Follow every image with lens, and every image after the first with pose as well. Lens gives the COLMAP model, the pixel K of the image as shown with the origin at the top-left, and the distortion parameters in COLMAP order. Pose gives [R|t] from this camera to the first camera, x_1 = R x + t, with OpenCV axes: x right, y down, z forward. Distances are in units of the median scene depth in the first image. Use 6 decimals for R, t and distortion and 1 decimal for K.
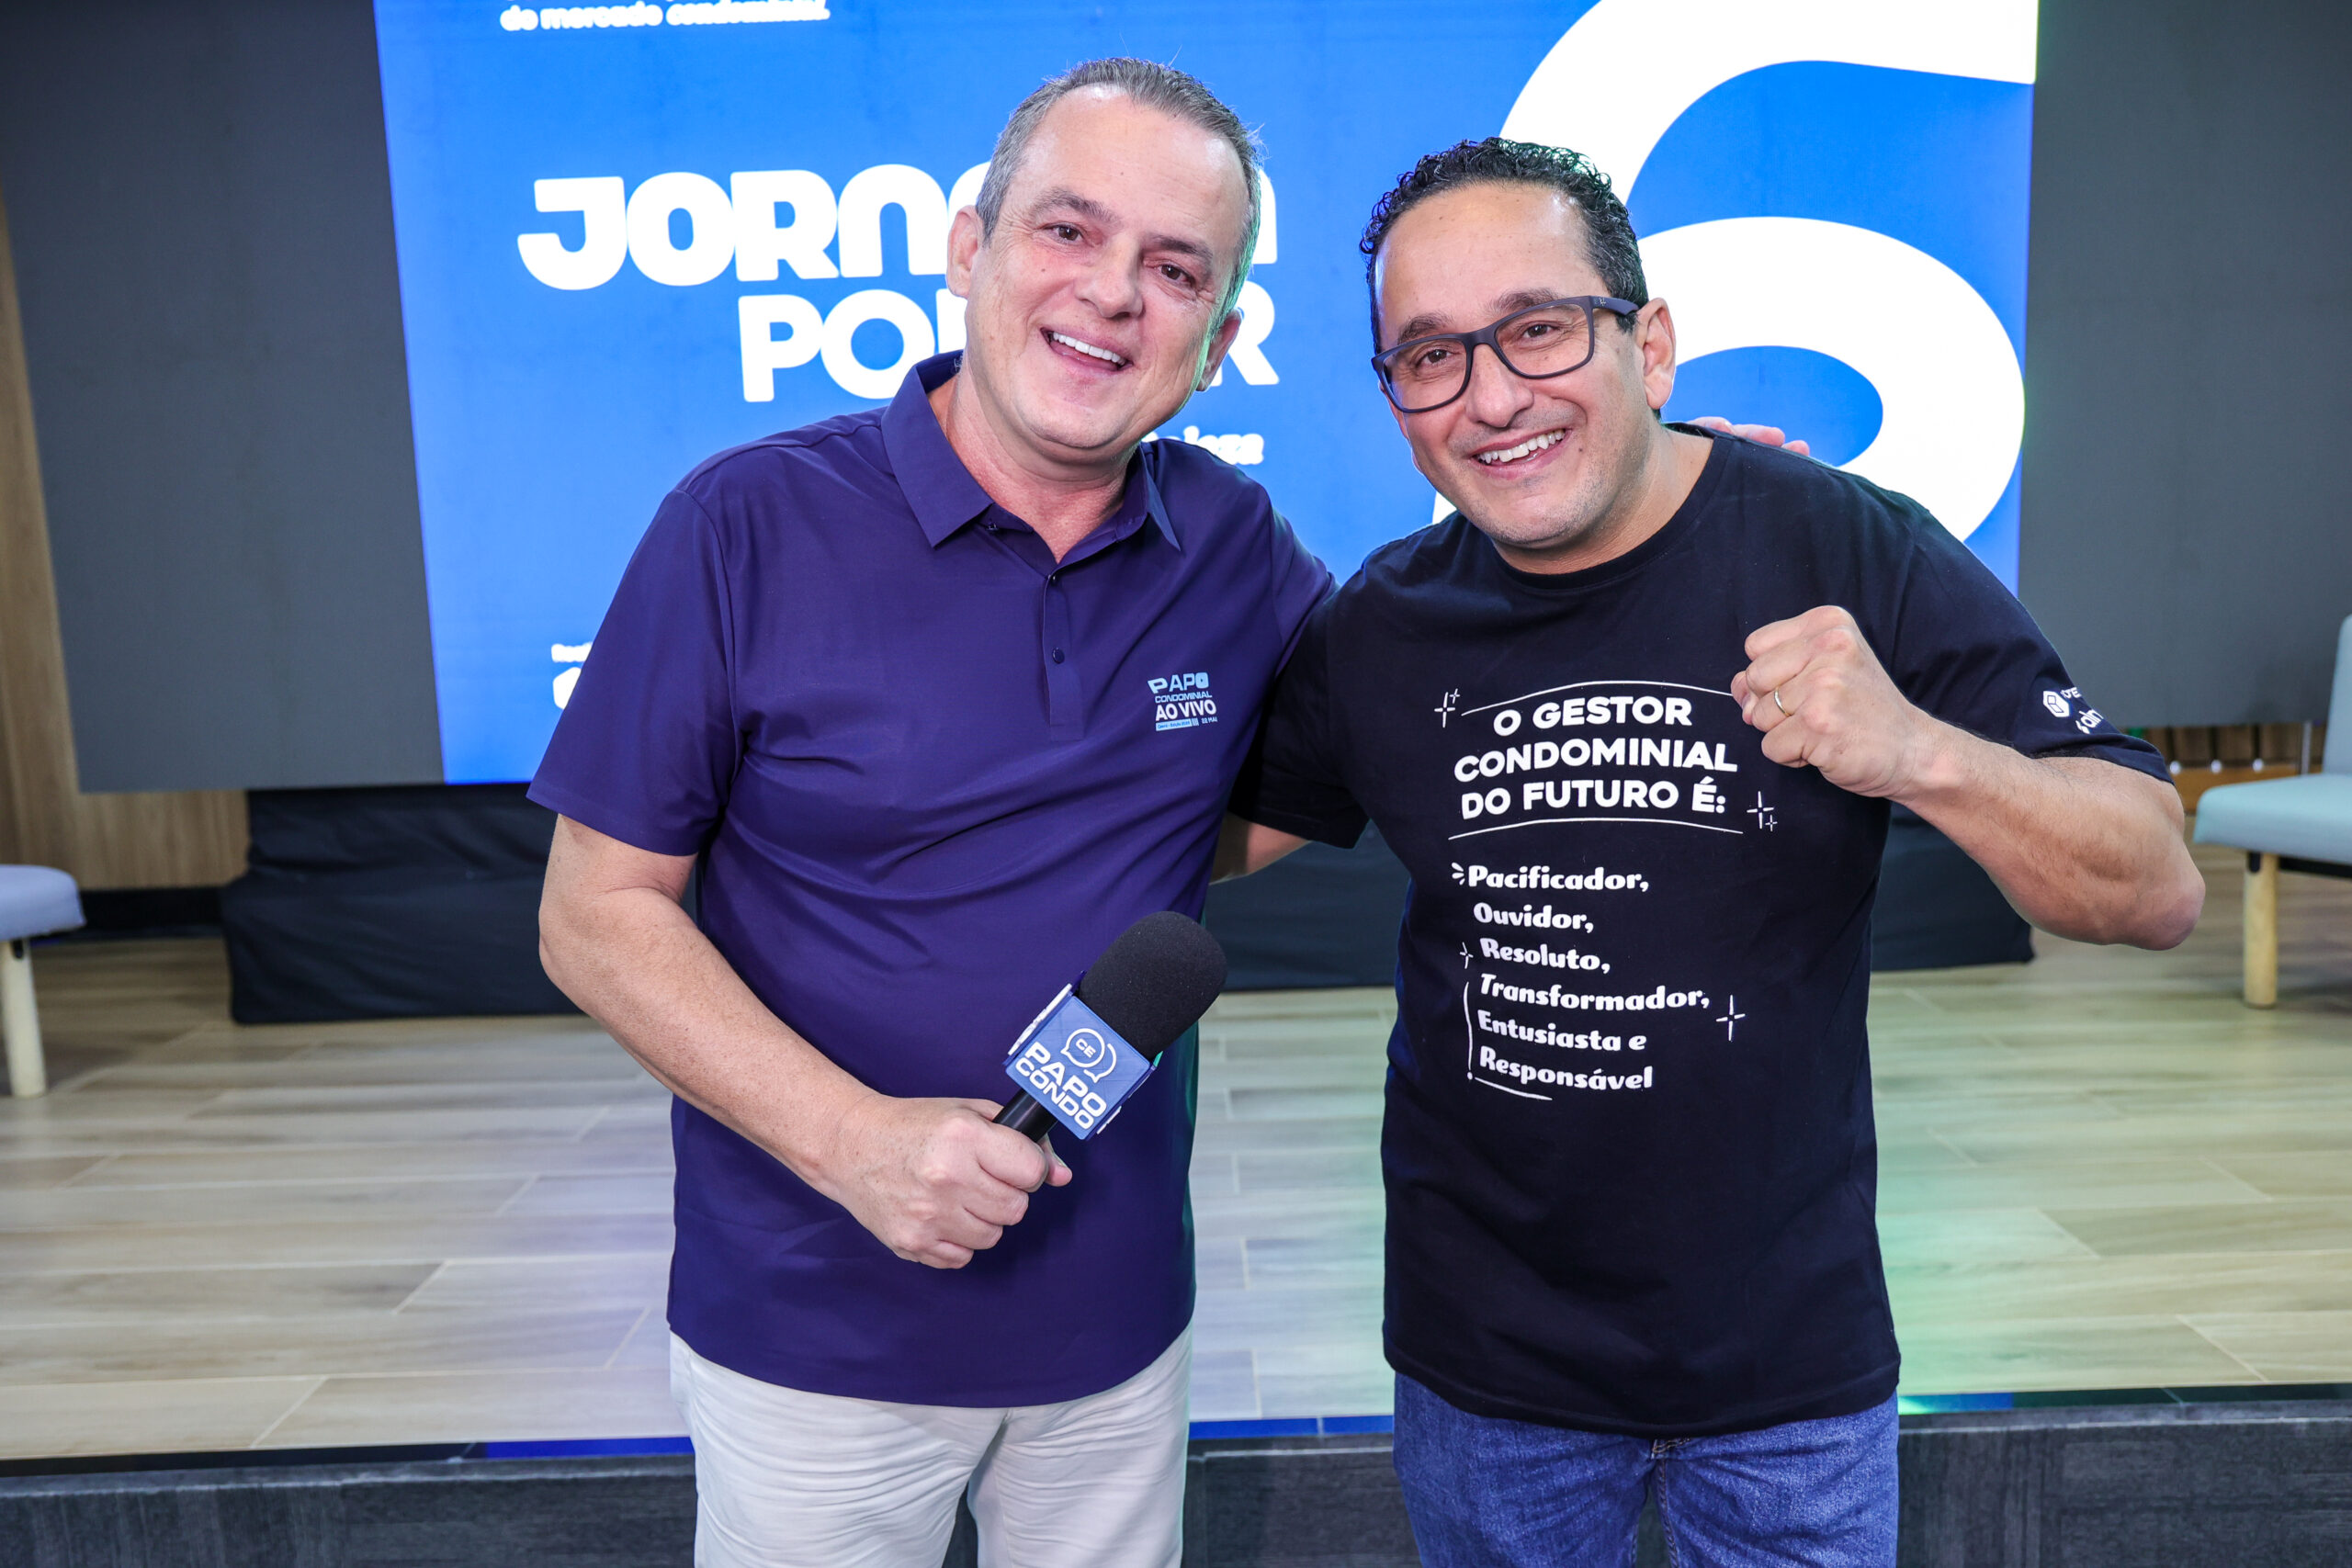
lens RADIAL K [[1888.9, 0, 1190.6], [0, 1888.9, 775.0], [0, 0, 1]] dist [-0.016967, 0.028725]
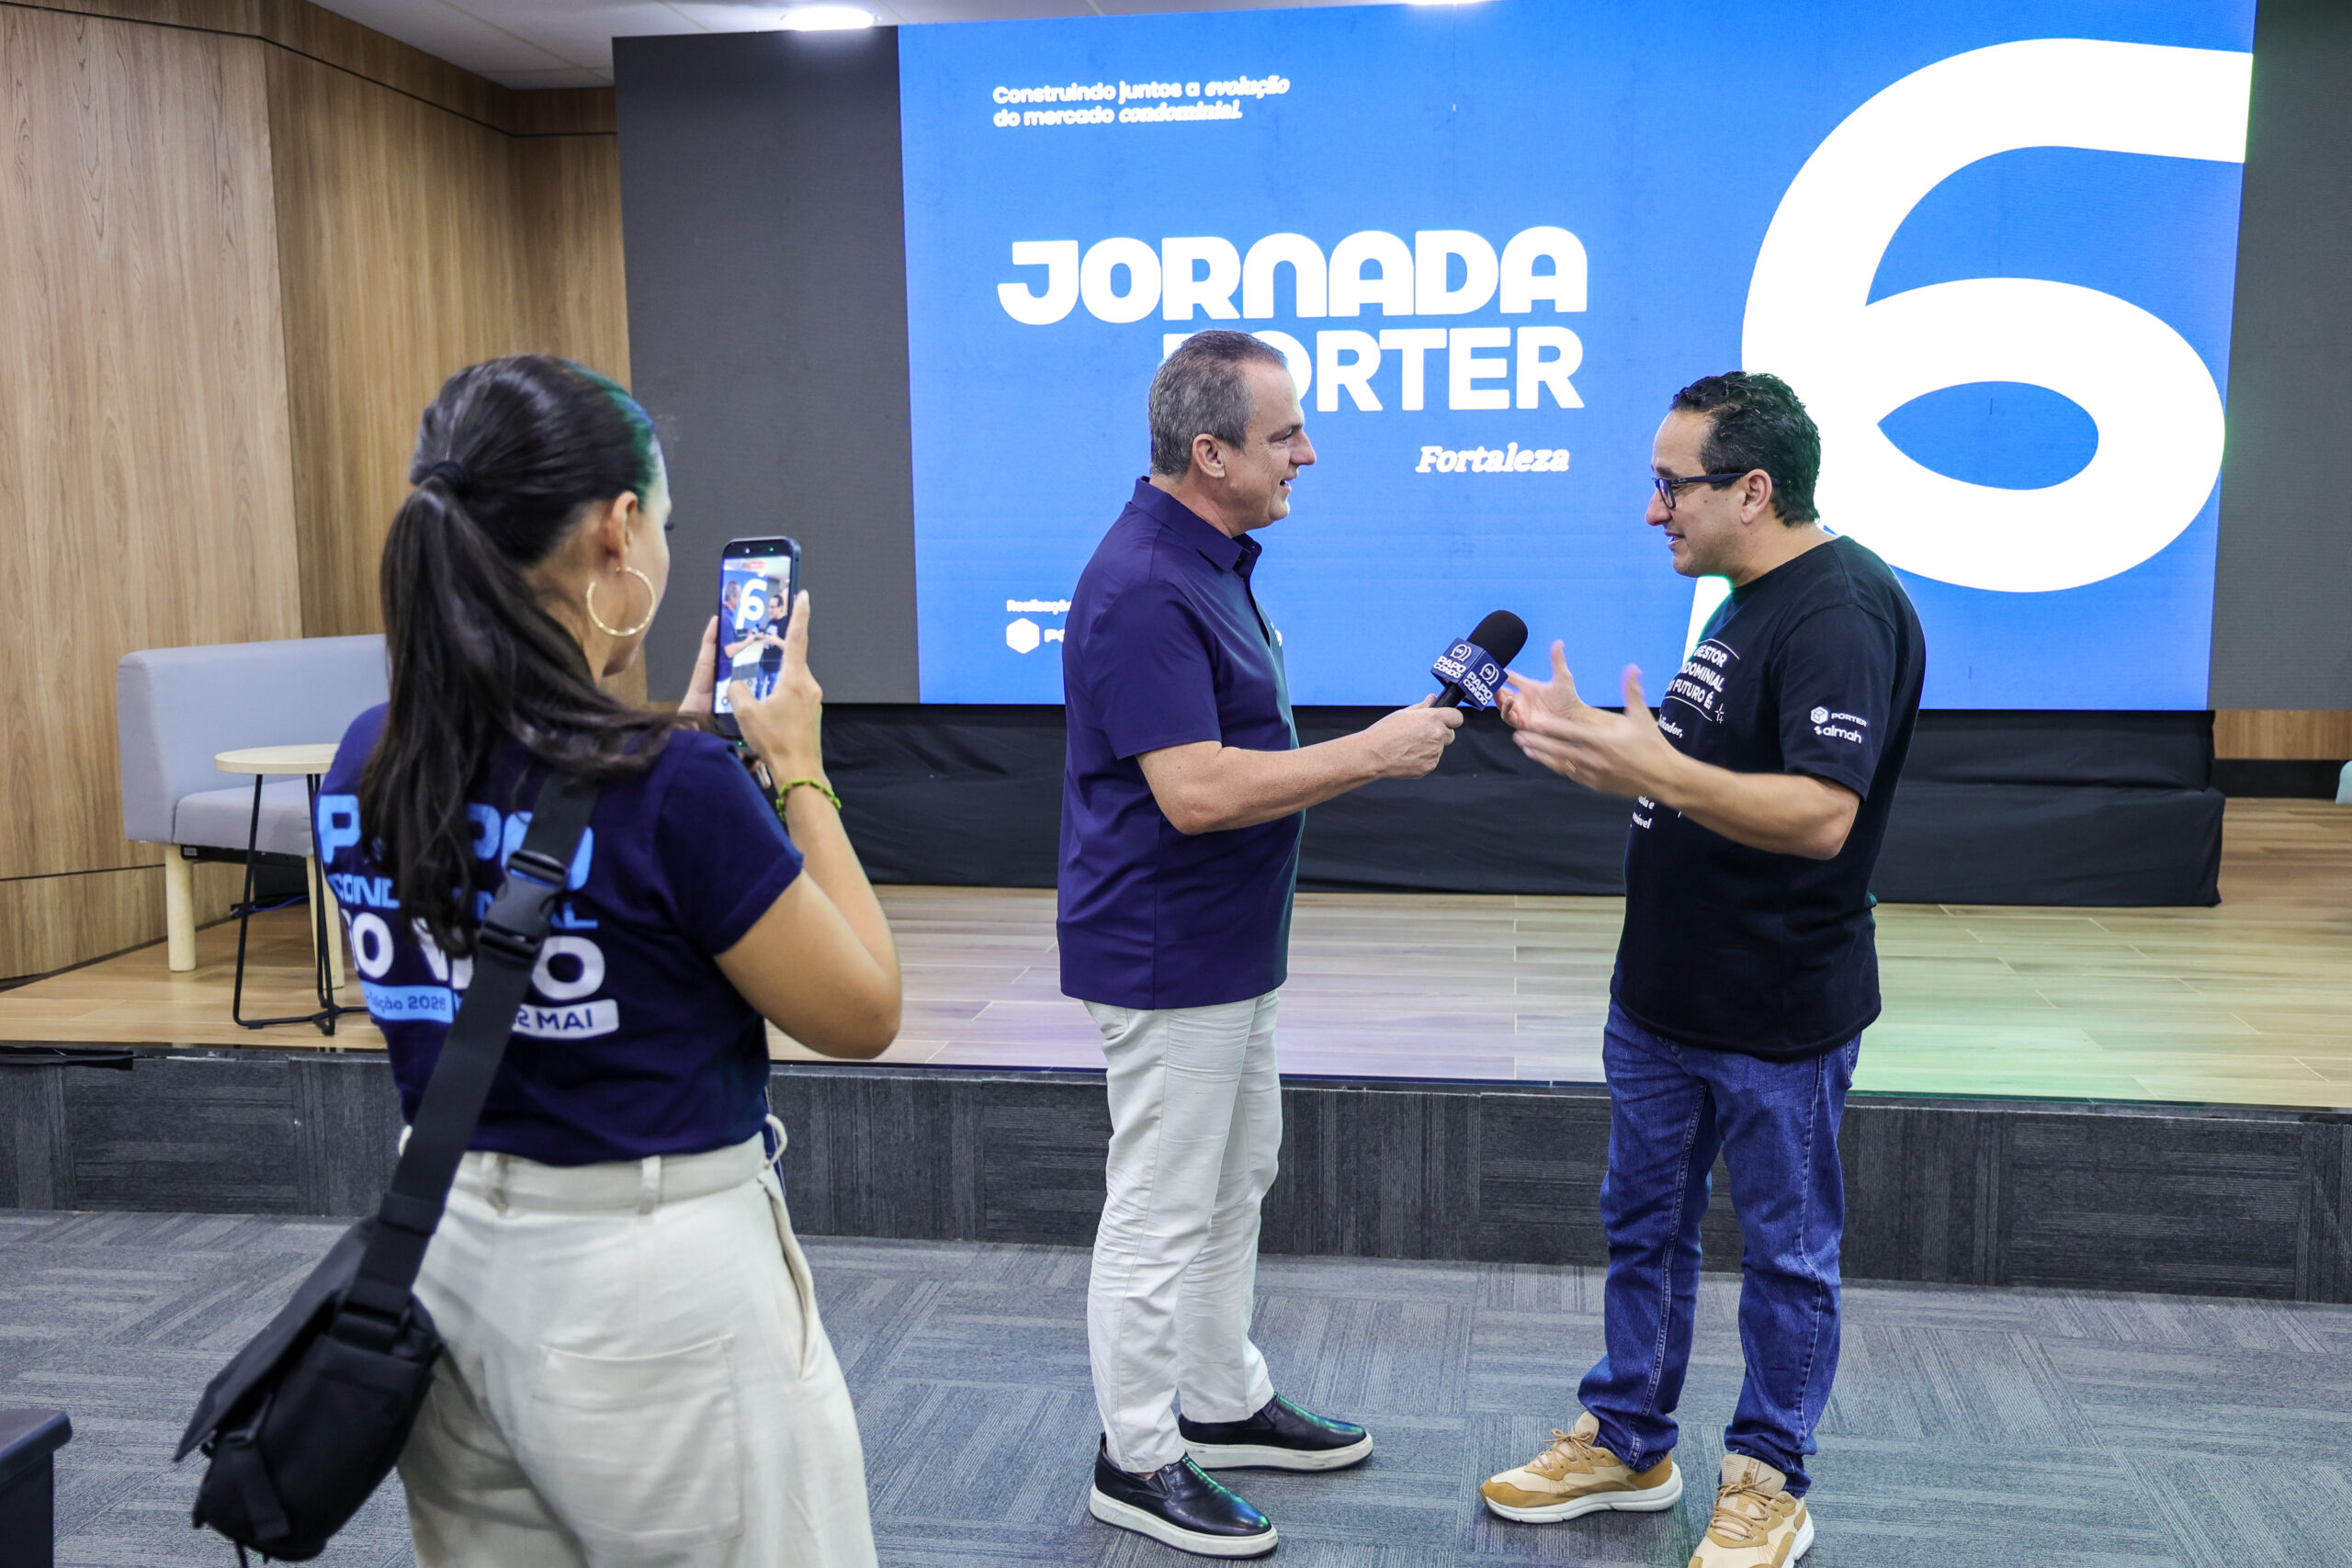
lens RADIAL K [[2555.9, 0, 1186.8], [0, 2555.9, 791.1], [0, 0, 1]] dist [0.048757, 0.000000]
pose [[0.990058, 0.041134, -0.134510, 0.029838], [-0.040884, 0.999153, 0.004622, 0.060934], [0.134586, 0.000923, 0.990901, -0.891764]]
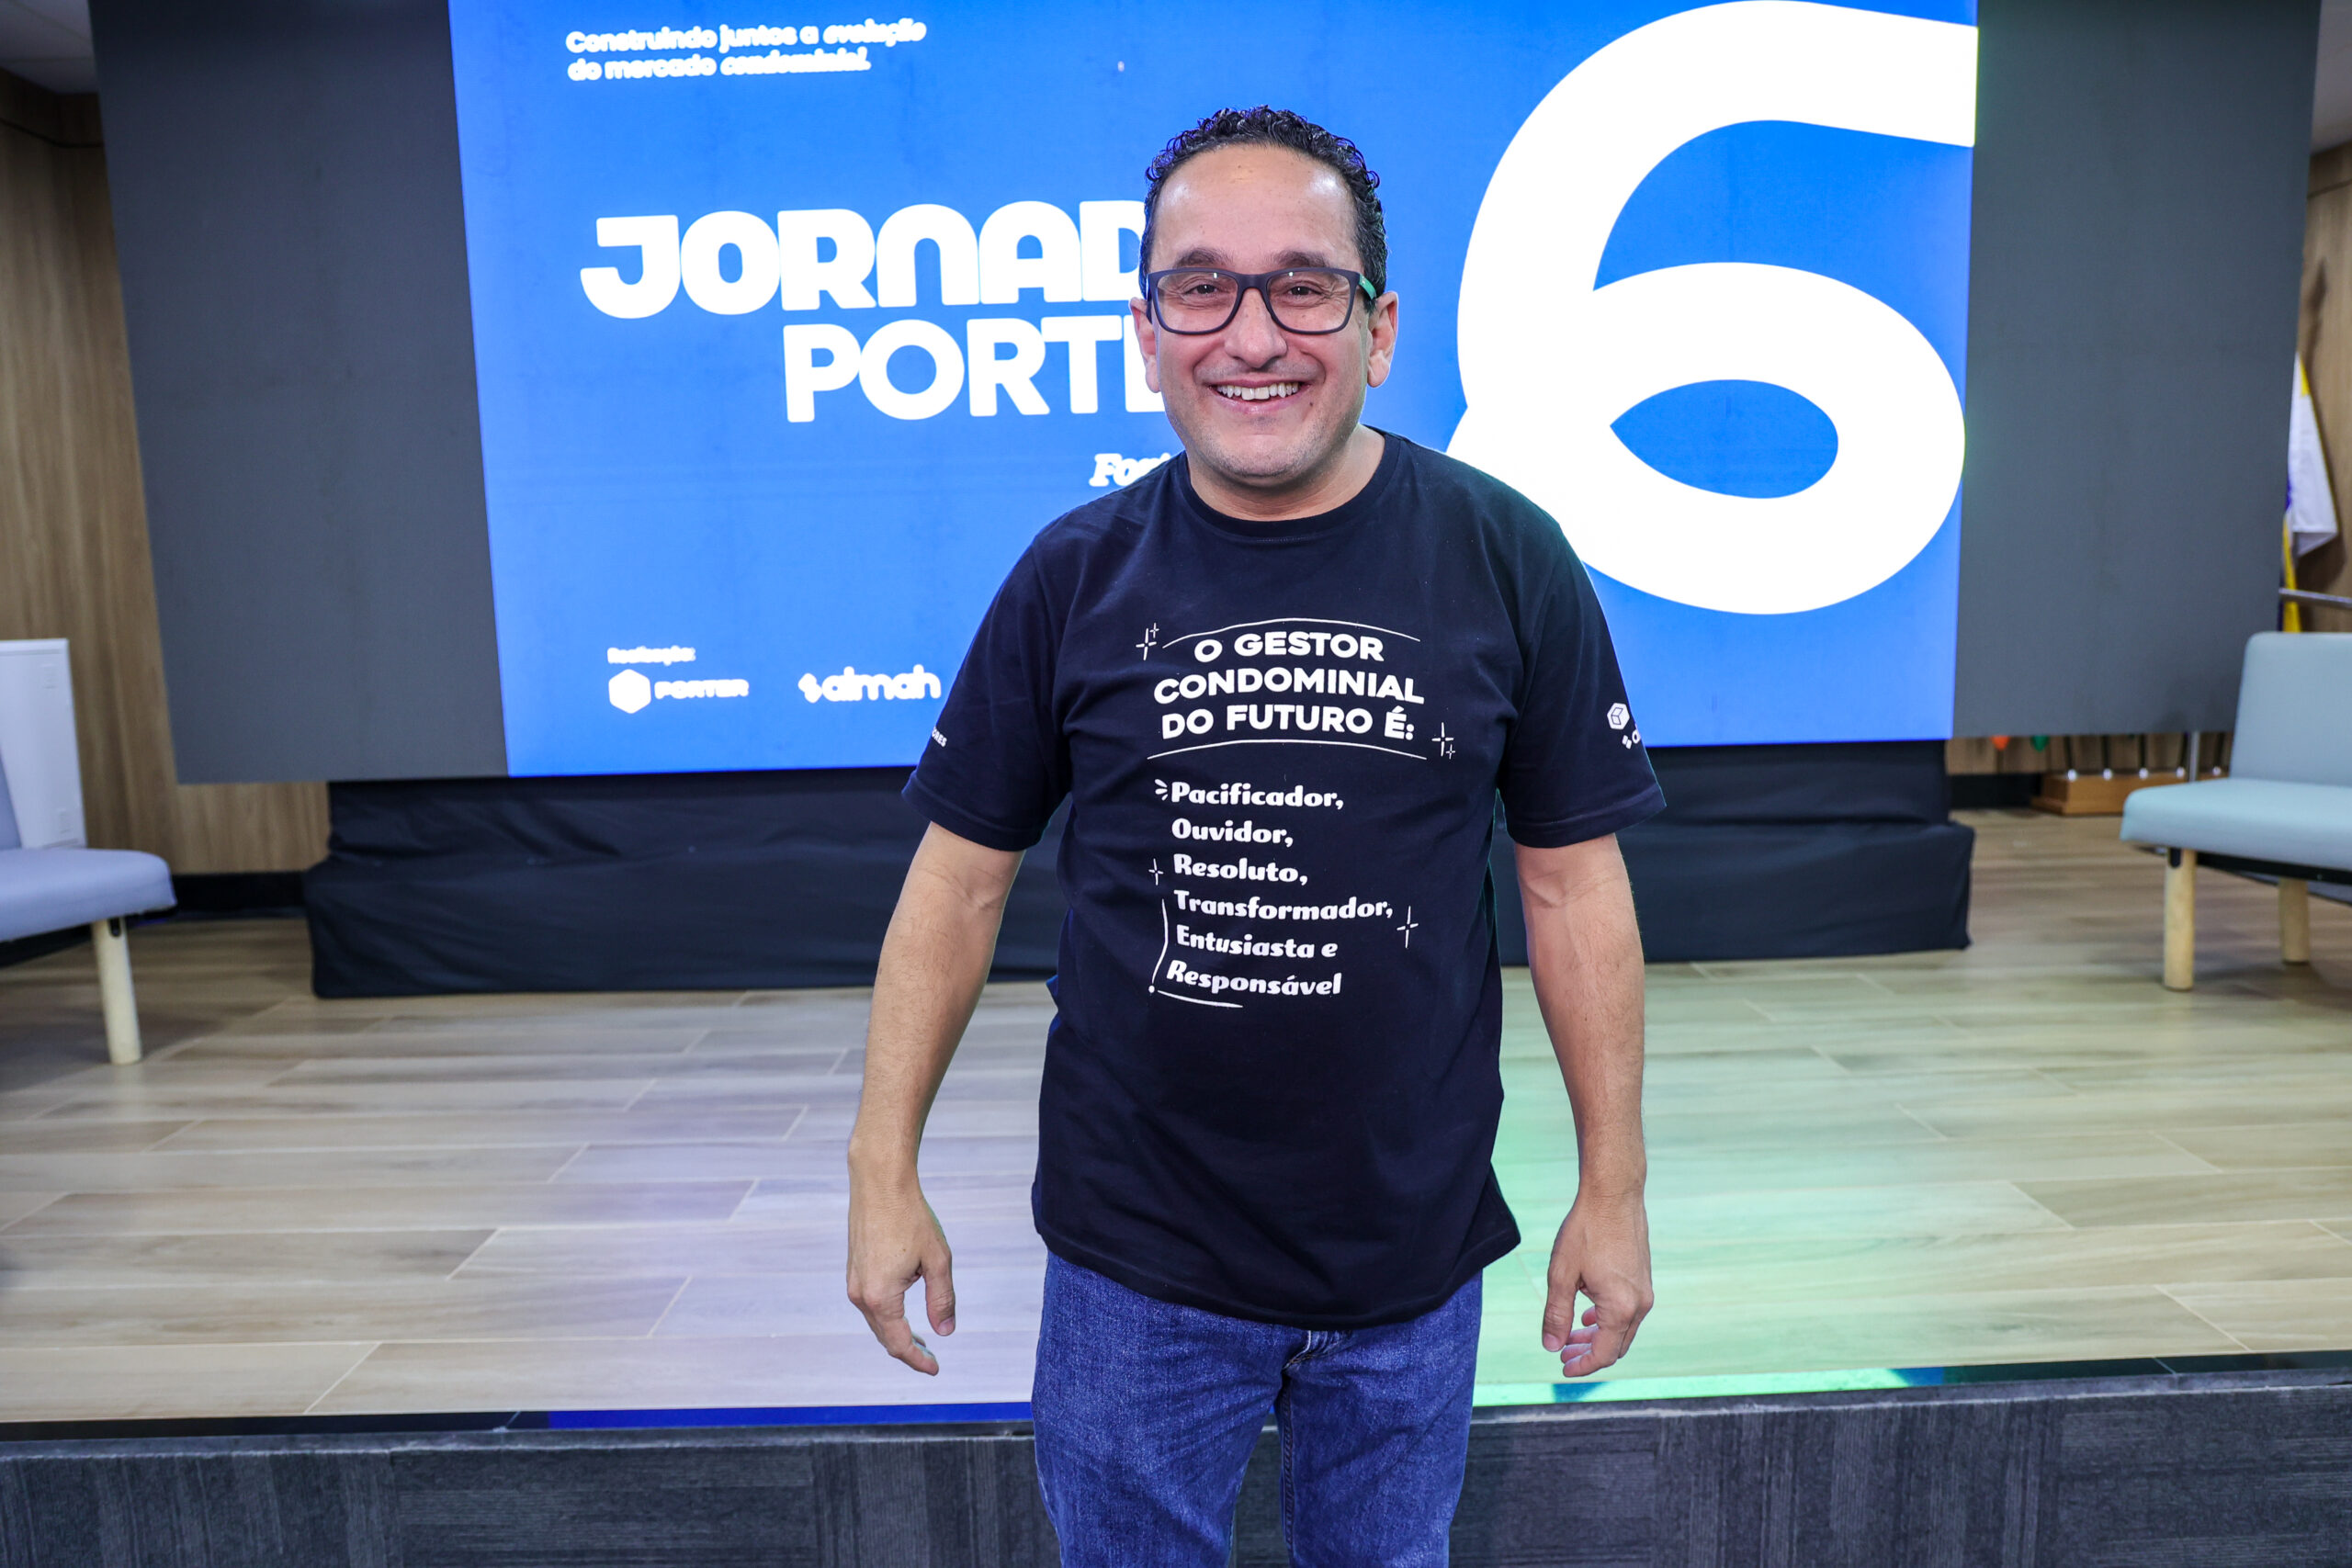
lens RADIAL K [[1642.0, 0, 1188.4], [0, 1642.0, 786.6], [0, 0, 1]] dist [-0.060760, 0.029054]
pose [[0.999952, 0.005392, 0.008228, -0.018193], [-0.005408, 0.999983, 0.001977, 0.007788], [-0.008217, -0.002022, 0.999964, 0.084397]]
